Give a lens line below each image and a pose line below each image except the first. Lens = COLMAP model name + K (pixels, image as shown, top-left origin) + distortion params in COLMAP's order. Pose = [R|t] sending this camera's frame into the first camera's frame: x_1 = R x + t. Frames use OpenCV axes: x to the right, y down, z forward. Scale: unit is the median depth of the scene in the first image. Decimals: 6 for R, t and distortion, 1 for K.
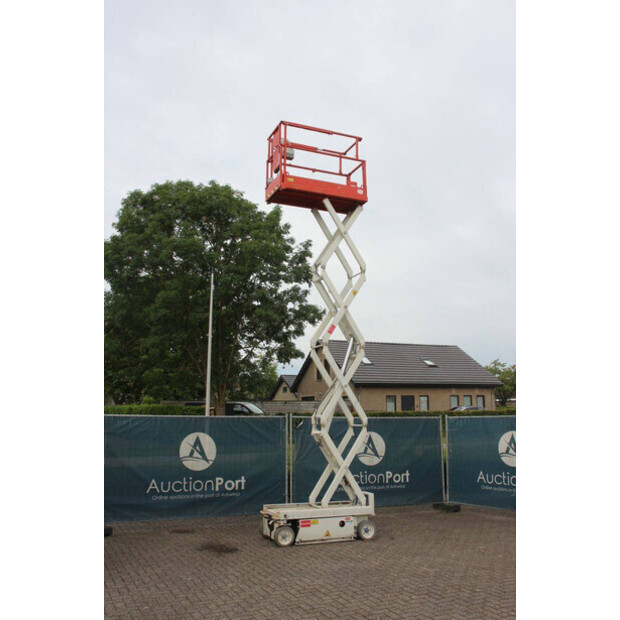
lens RADIAL K [[586.0, 0, 302.9], [0, 586.0, 310.4], [0, 0, 1]] dist [-0.084968, 0.020846]
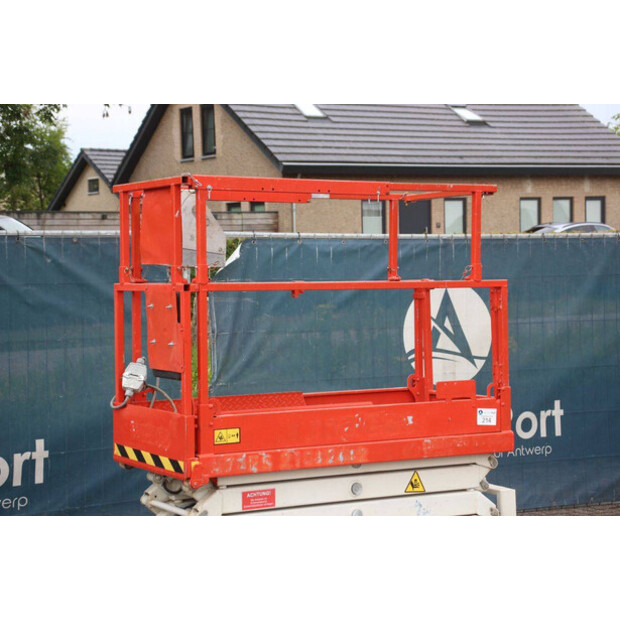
lens RADIAL K [[1383.9, 0, 310.0], [0, 1383.9, 310.0], [0, 0, 1]] dist [0.352869, 0.305340]
pose [[0.991236, -0.017827, 0.130897, -0.063383], [-0.010822, 0.976565, 0.214949, 0.076052], [-0.131661, -0.214481, 0.967814, 0.340538]]
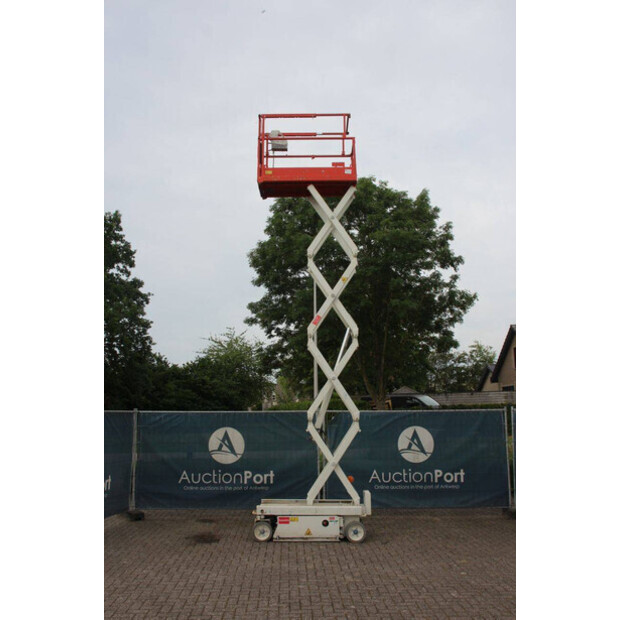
lens RADIAL K [[586.0, 0, 302.9], [0, 586.0, 310.4], [0, 0, 1]] dist [-0.084968, 0.020846]
pose [[0.915265, -0.076697, -0.395483, 0.387937], [0.081428, 0.996667, -0.004838, 0.017948], [0.394536, -0.027775, 0.918461, 0.104209]]
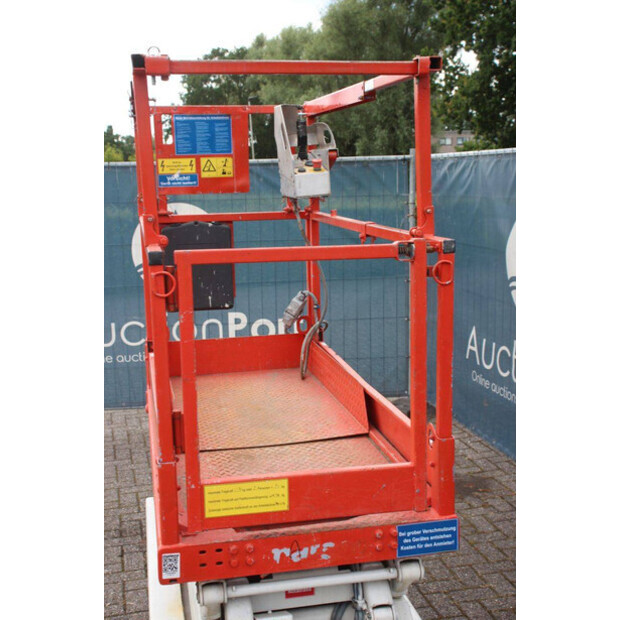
lens RADIAL K [[848.1, 0, 310.0], [0, 848.1, 310.0], [0, 0, 1]] dist [0.044709, 0.089122]
pose [[-0.182990, 0.158144, -0.970312, 0.280888], [0.207850, 0.970890, 0.119040, 0.193345], [0.960892, -0.179896, -0.210533, 1.004062]]
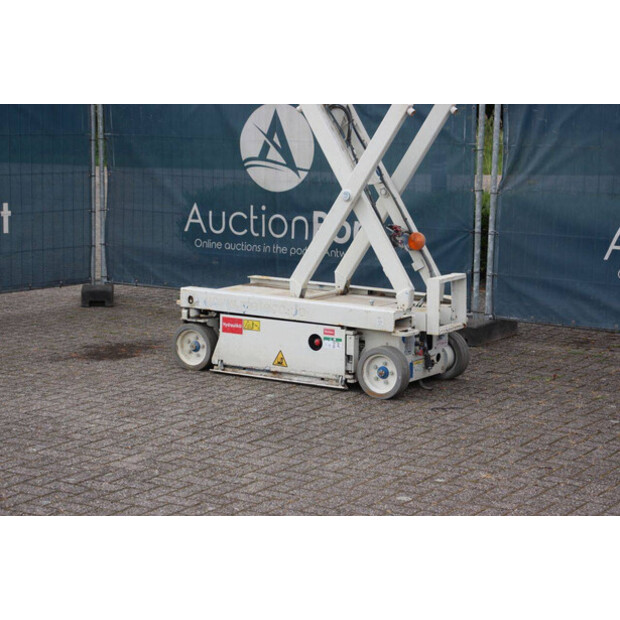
lens RADIAL K [[1470.7, 0, 310.0], [0, 1470.7, 310.0], [0, 0, 1]] dist [0.404977, 0.610878]
pose [[0.550097, 0.125474, -0.825620, 0.763397], [0.149454, 0.957895, 0.245156, 0.097588], [0.821618, -0.258252, 0.508183, 0.451790]]
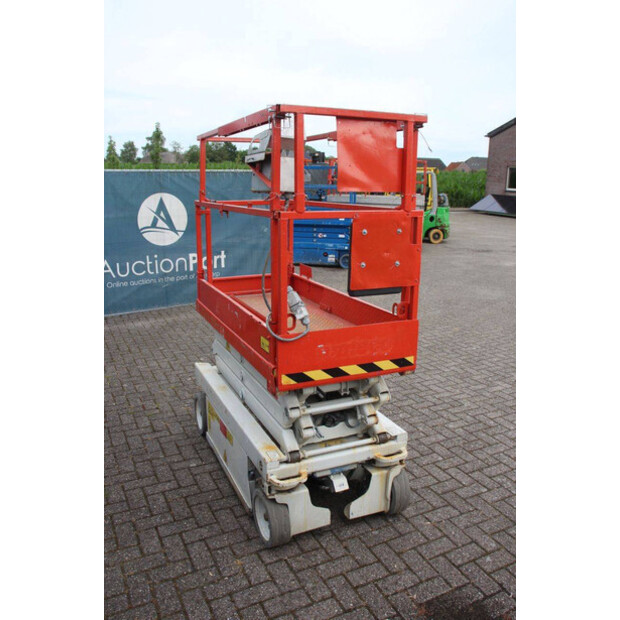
lens RADIAL K [[540.5, 0, 310.0], [0, 540.5, 310.0], [0, 0, 1]] dist [-0.174469, 0.175678]
pose [[-0.032213, -0.236383, 0.971126, -0.288215], [-0.197546, 0.953969, 0.225654, 0.181543], [-0.979764, -0.184573, -0.077427, 0.935660]]
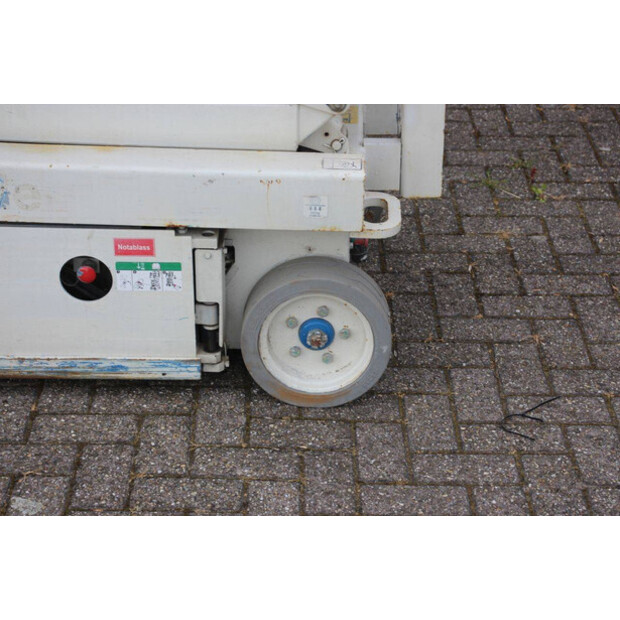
lens RADIAL K [[1470.7, 0, 310.0], [0, 1470.7, 310.0], [0, 0, 1]] dist [0.404977, 0.610878]
pose [[0.913316, 0.204499, -0.352186, 0.200461], [0.070703, 0.772032, 0.631638, 0.154152], [0.401068, -0.601786, 0.690651, 0.702183]]
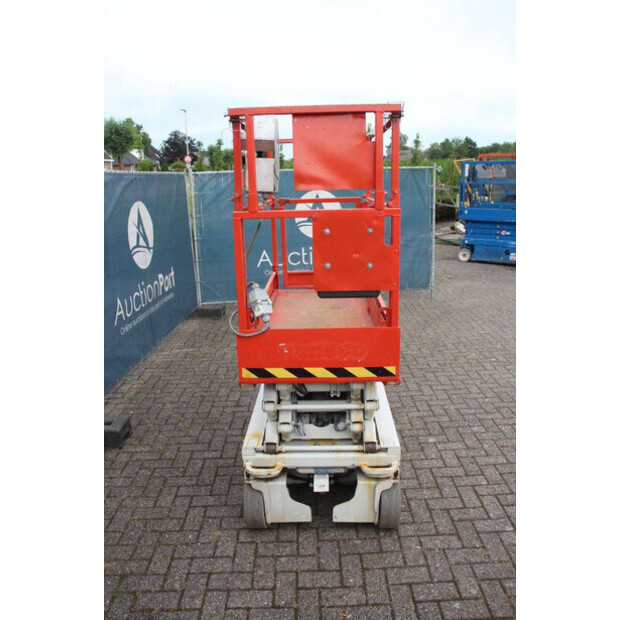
lens RADIAL K [[512.8, 0, 310.0], [0, 512.8, 310.0], [0, 0, 1]] dist [-0.182661, 0.157954]
pose [[0.403945, -0.240777, 0.882528, -0.253115], [-0.146894, 0.935147, 0.322369, 0.160041], [-0.902912, -0.259857, 0.342379, 0.824994]]
